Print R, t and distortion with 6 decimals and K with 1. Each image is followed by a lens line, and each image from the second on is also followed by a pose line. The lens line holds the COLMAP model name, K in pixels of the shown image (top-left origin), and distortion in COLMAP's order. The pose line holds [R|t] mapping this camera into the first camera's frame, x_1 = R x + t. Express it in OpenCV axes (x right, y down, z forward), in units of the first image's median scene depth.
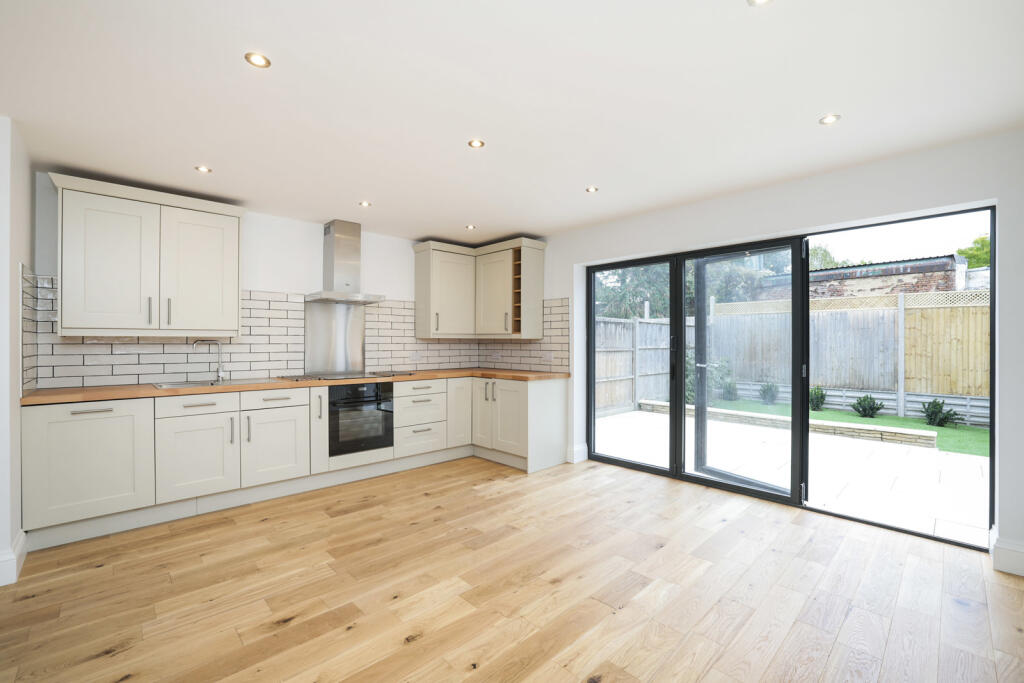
lens RADIAL K [[441.1, 0, 511.8], [0, 441.1, 343.9], [0, 0, 1]] dist [-0.000436, 0.000155]
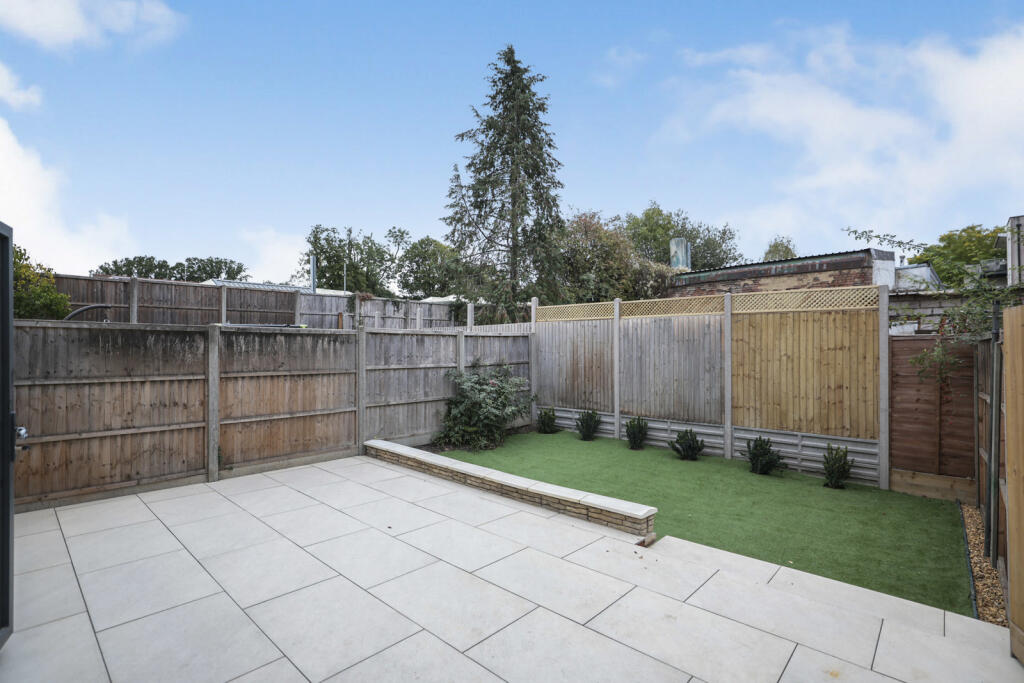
lens RADIAL K [[481.5, 0, 511.9], [0, 481.5, 343.5], [0, 0, 1]] dist [-0.018150, 0.000264]
pose [[0.999398, -0.002985, 0.034555, 0.480359], [0.003386, 0.999928, -0.011539, -0.021490], [-0.034519, 0.011649, 0.999336, 0.194905]]
